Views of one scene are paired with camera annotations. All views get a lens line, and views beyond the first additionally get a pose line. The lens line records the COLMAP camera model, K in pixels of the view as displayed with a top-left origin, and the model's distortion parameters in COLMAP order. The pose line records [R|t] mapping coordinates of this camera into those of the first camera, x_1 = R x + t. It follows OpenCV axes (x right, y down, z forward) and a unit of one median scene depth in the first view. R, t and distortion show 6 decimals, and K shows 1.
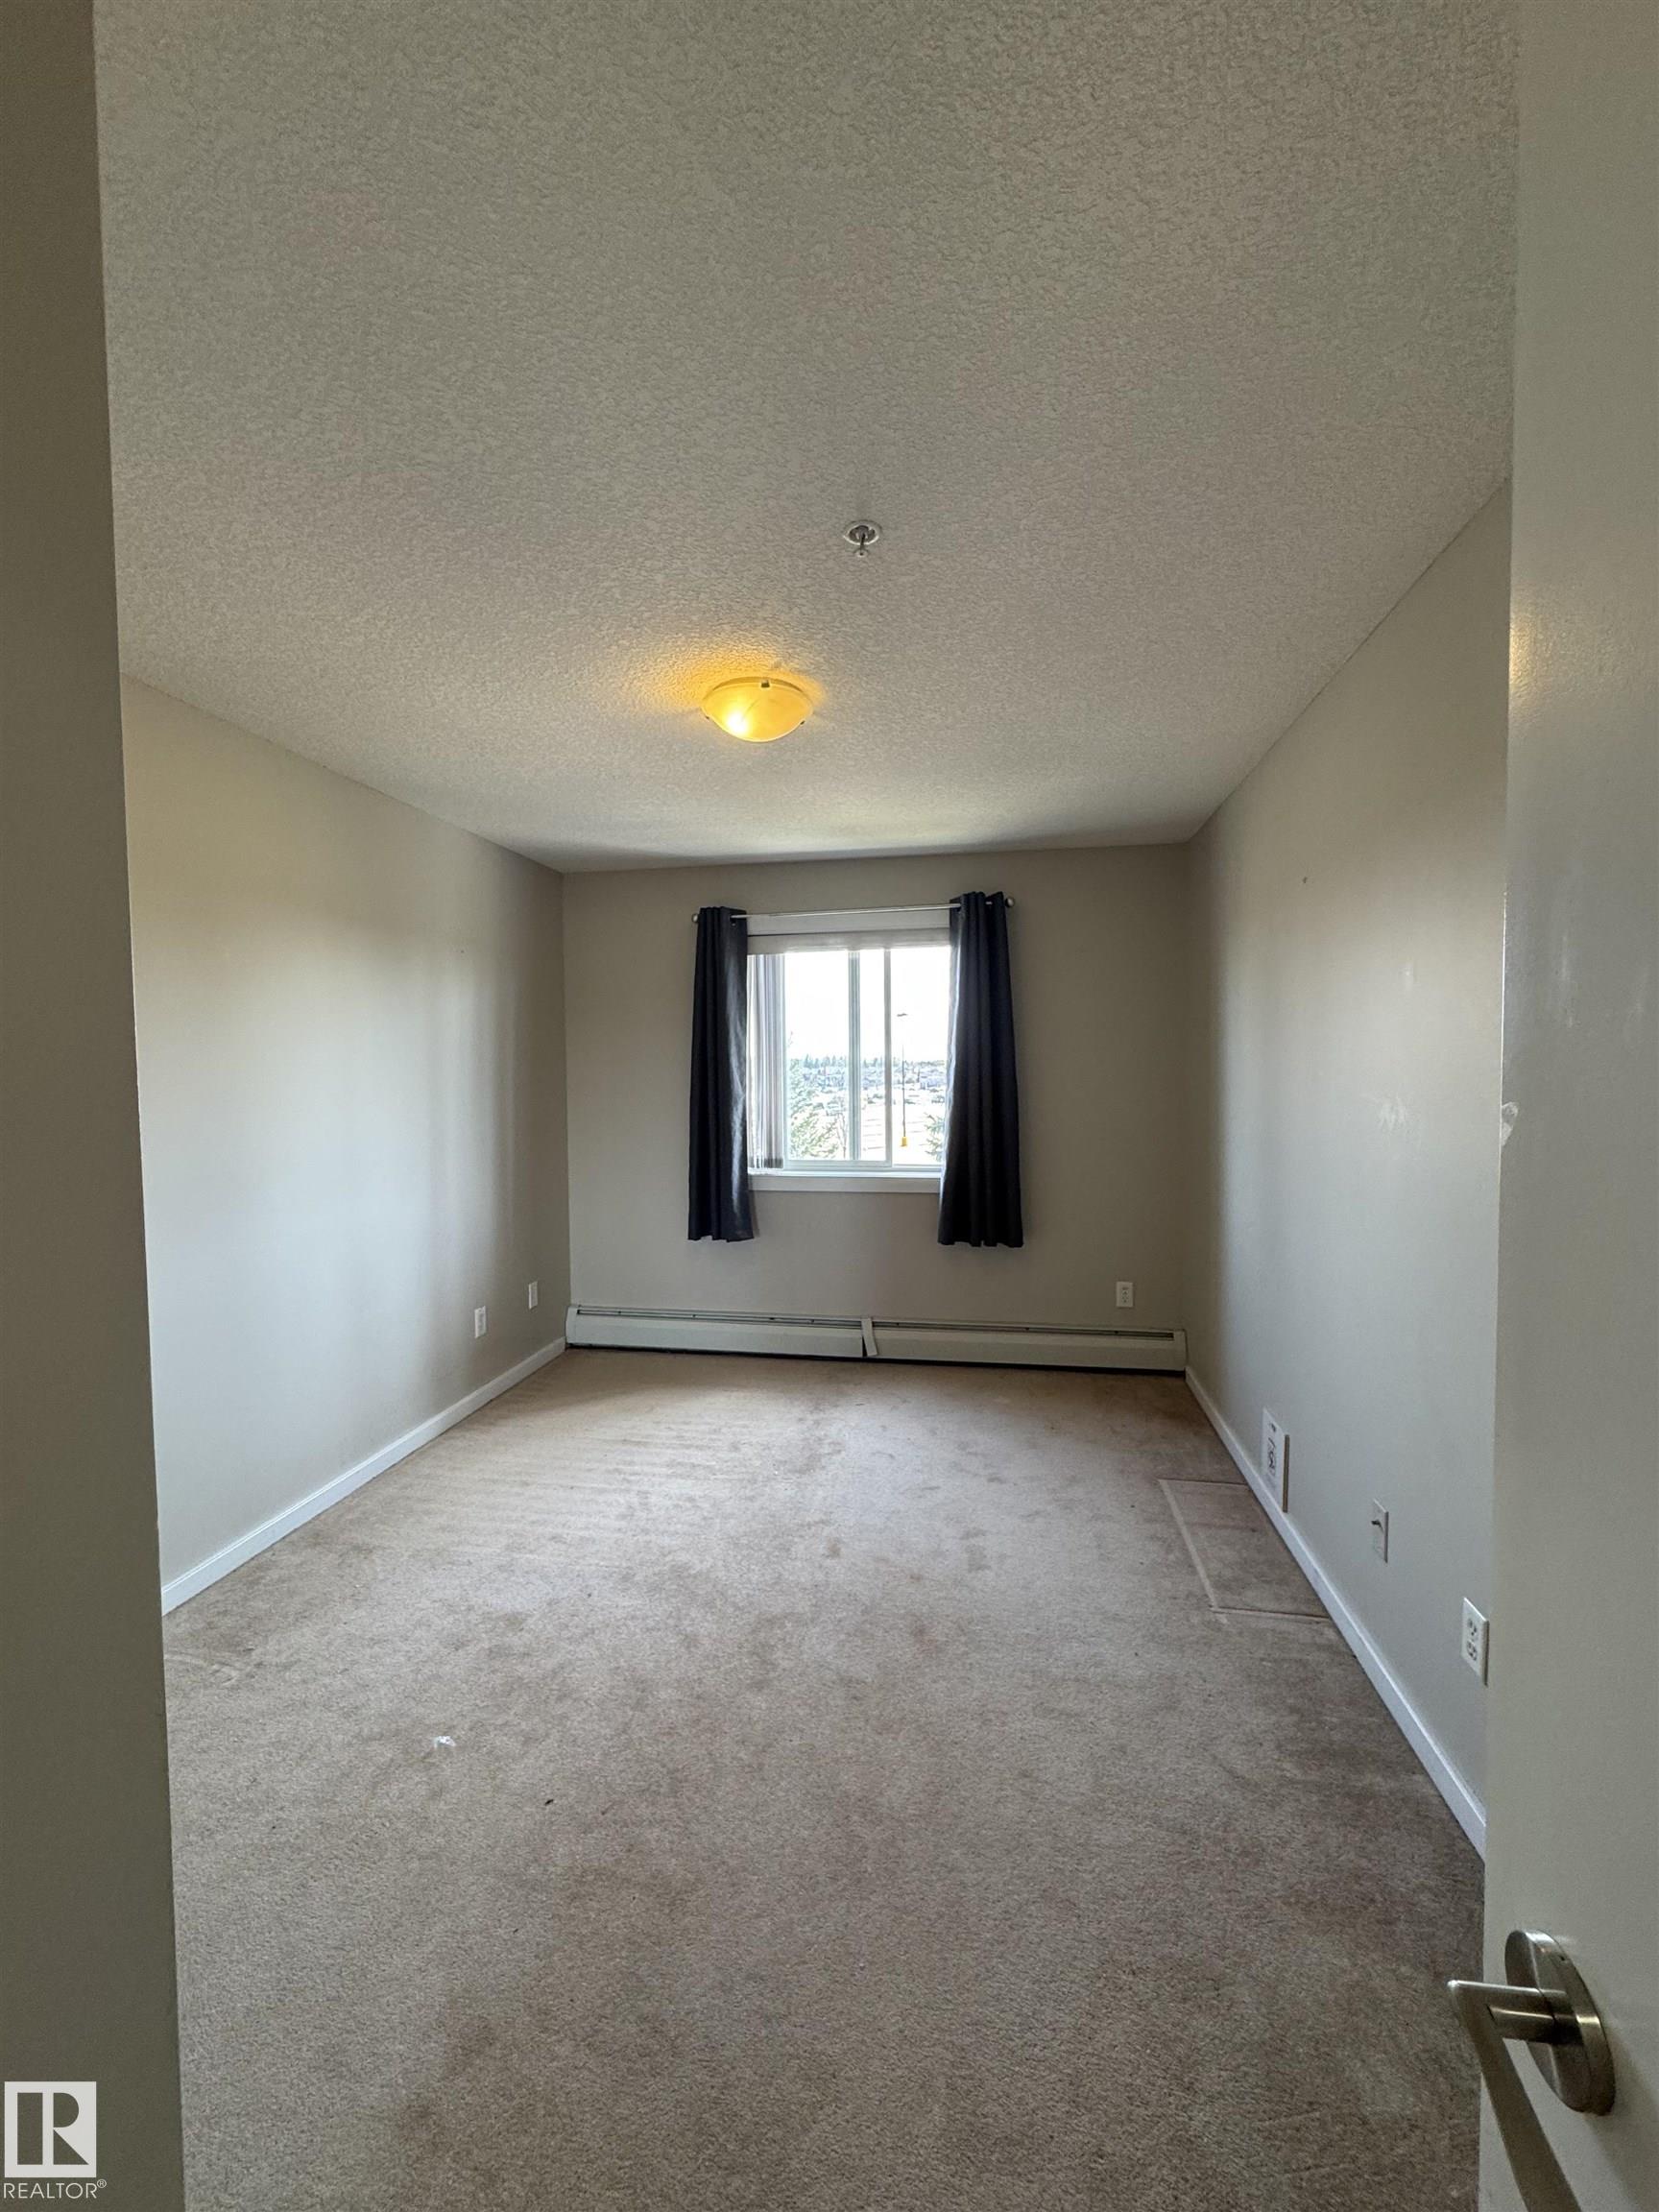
lens RADIAL K [[896.9, 0, 834.2], [0, 896.9, 1109.3], [0, 0, 1]] dist [-0.000689, 0.000594]
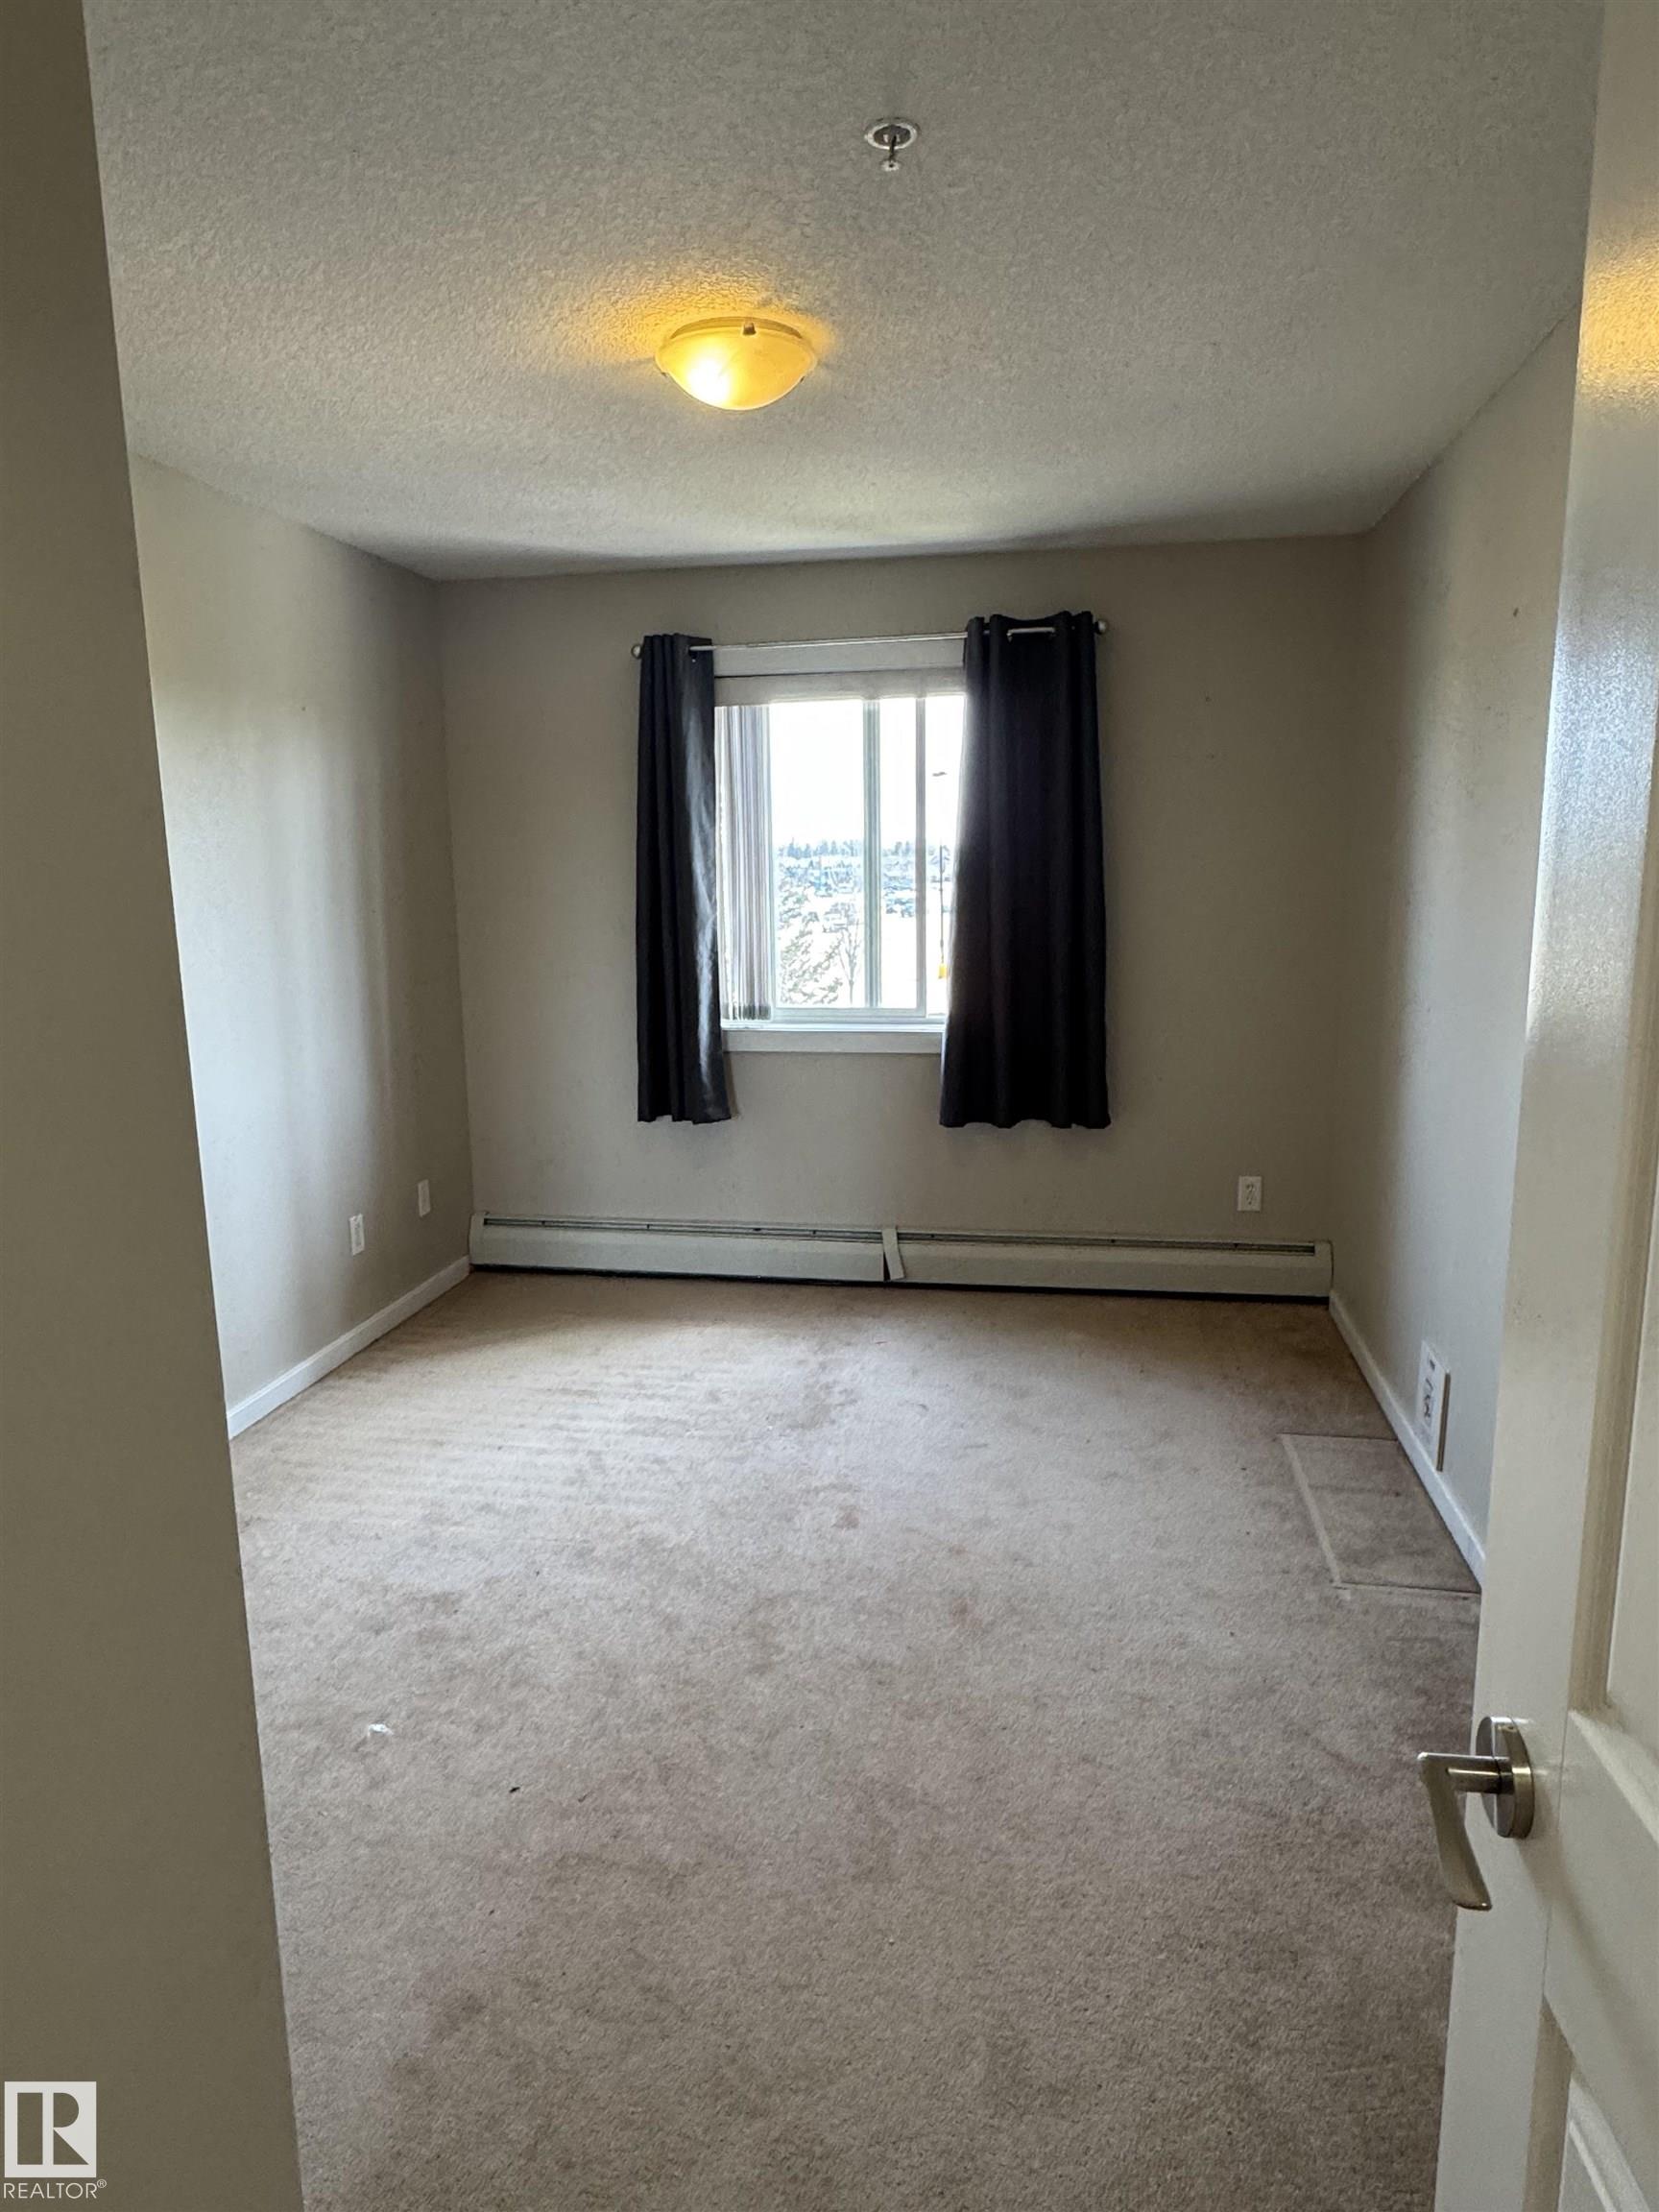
lens RADIAL K [[1362.1, 0, 835.7], [0, 1362.1, 1110.2], [0, 0, 1]] dist [0.001356, -0.000733]
pose [[0.999990, -0.004396, -0.000104, -0.012608], [0.004369, 0.990589, 0.136798, -0.019684], [-0.000498, -0.136798, 0.990599, -0.129852]]
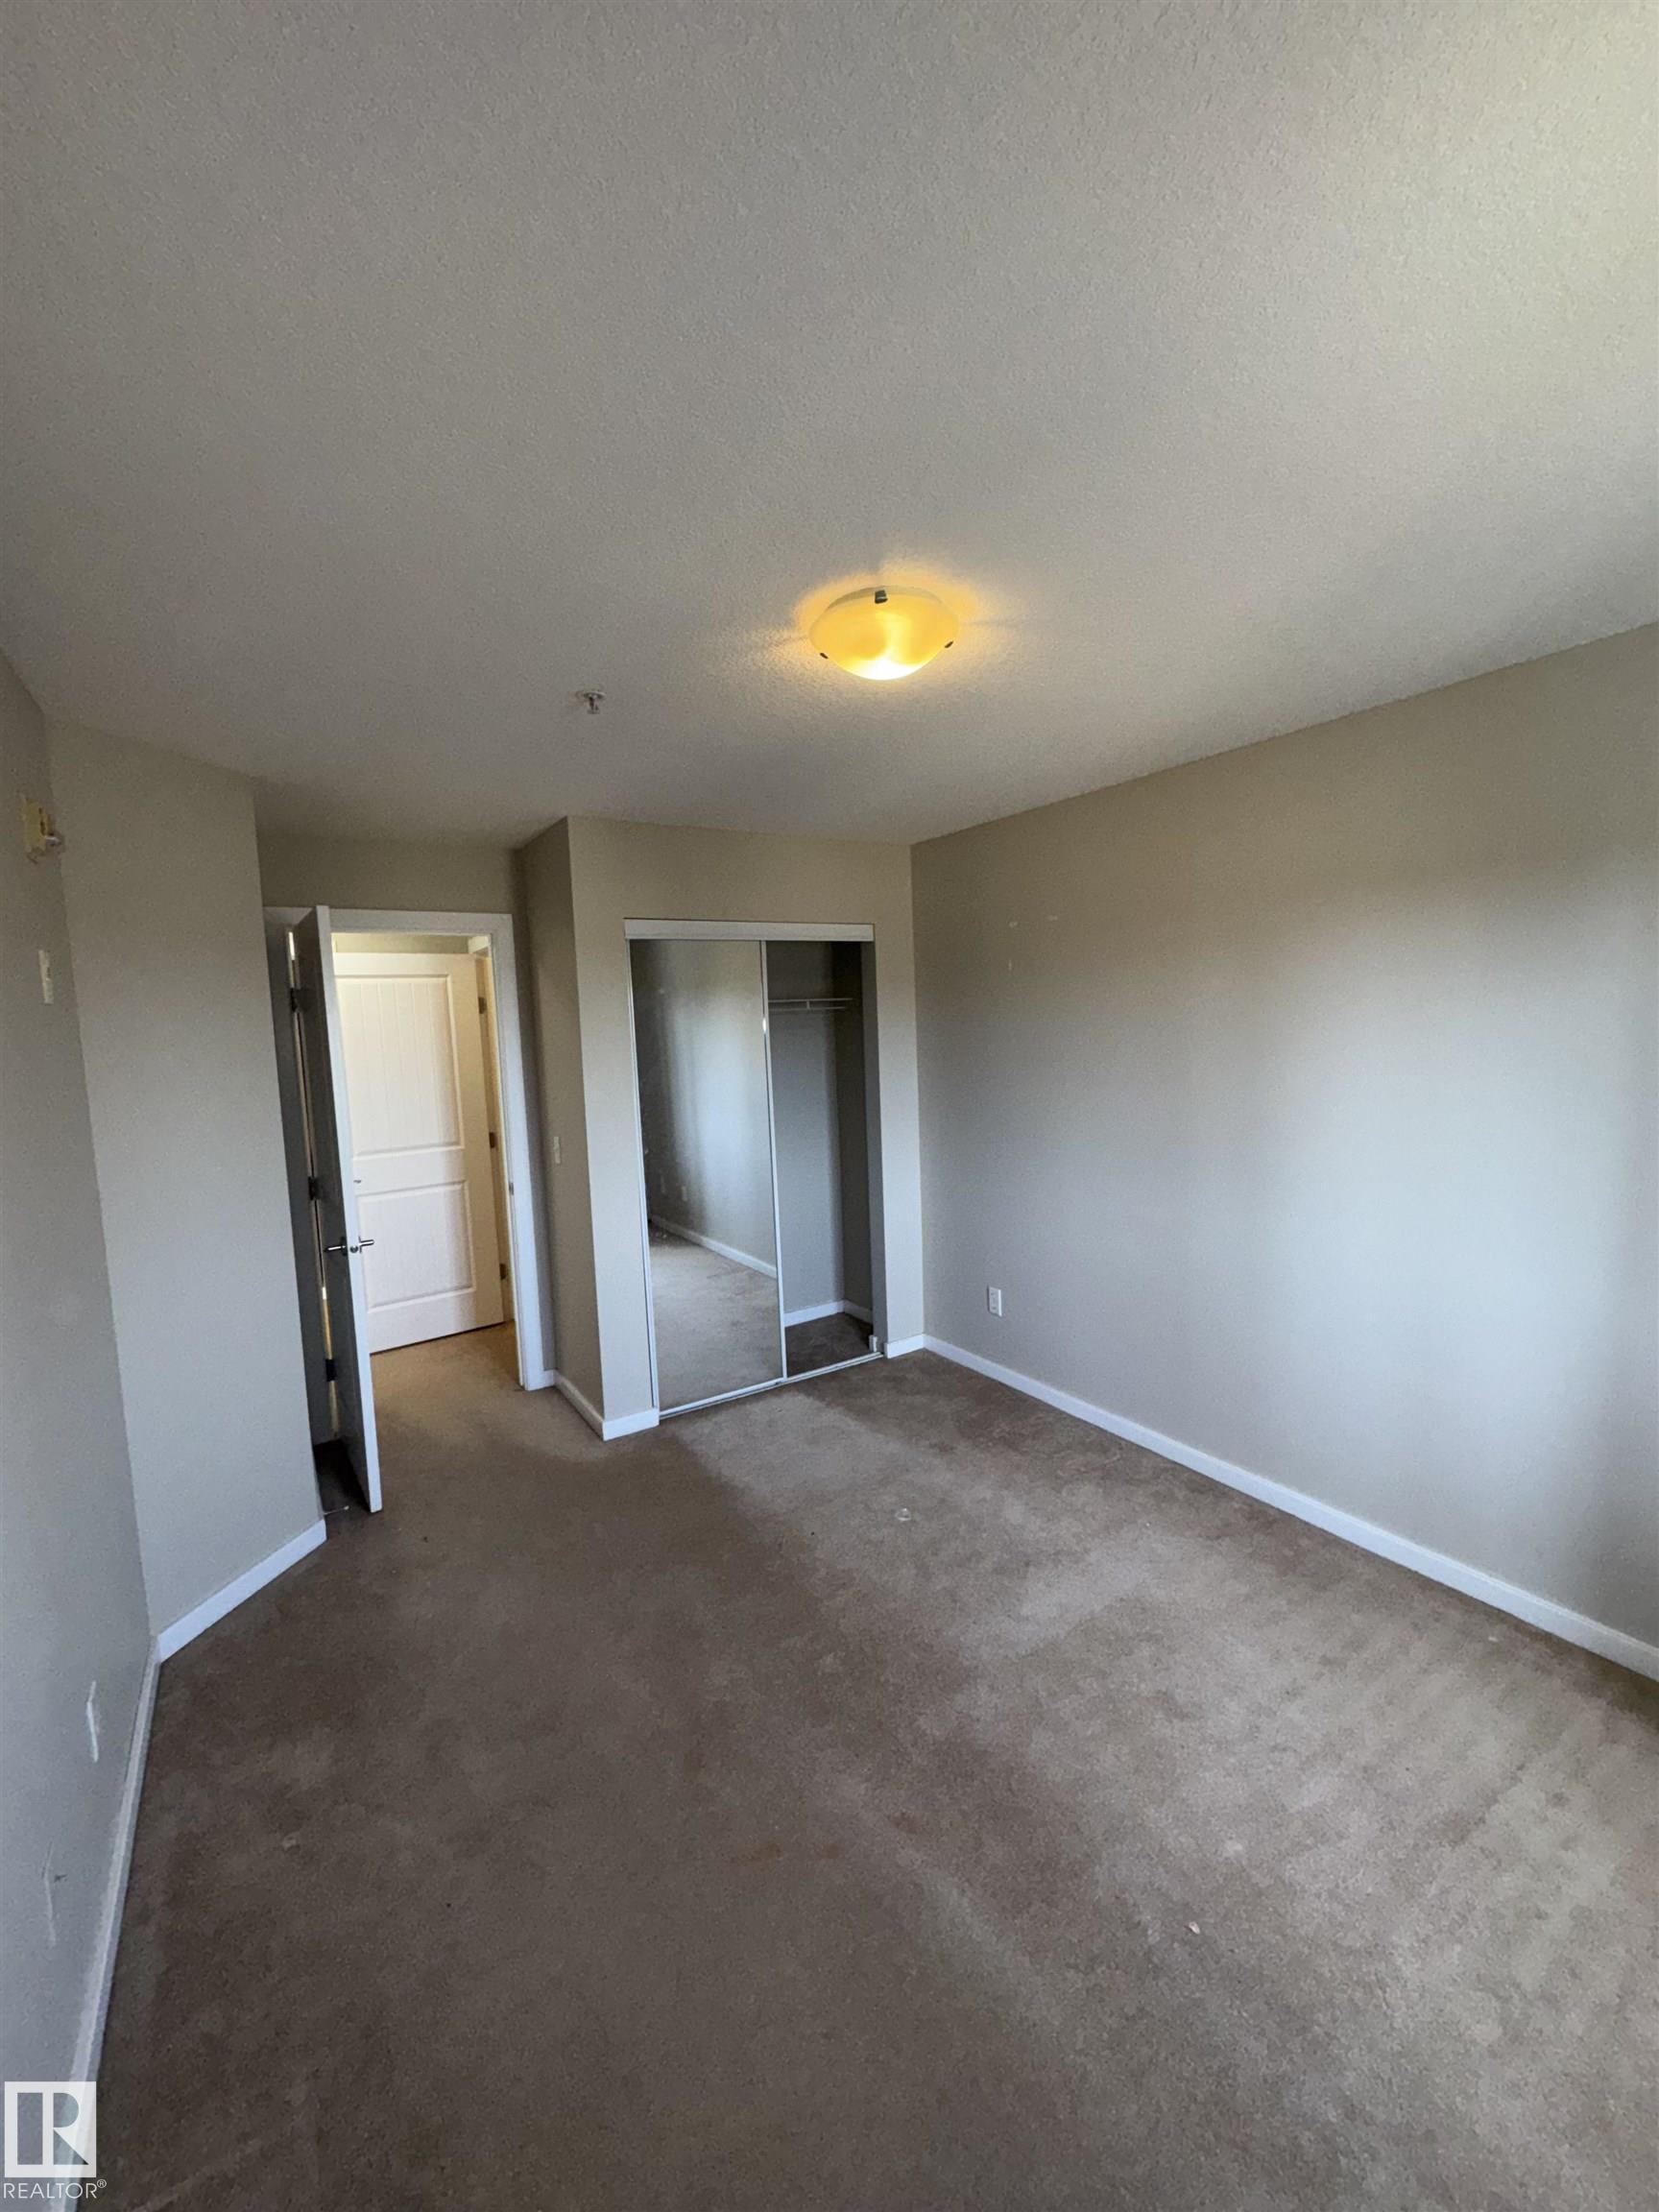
lens RADIAL K [[896.9, 0, 837.1], [0, 896.9, 1103.4], [0, 0, 1]] dist [-0.000689, 0.000594]
pose [[-0.727465, 0.105656, -0.677962, 0.527680], [0.014357, 0.990201, 0.138911, -0.184121], [0.685995, 0.091319, -0.721853, 1.660306]]
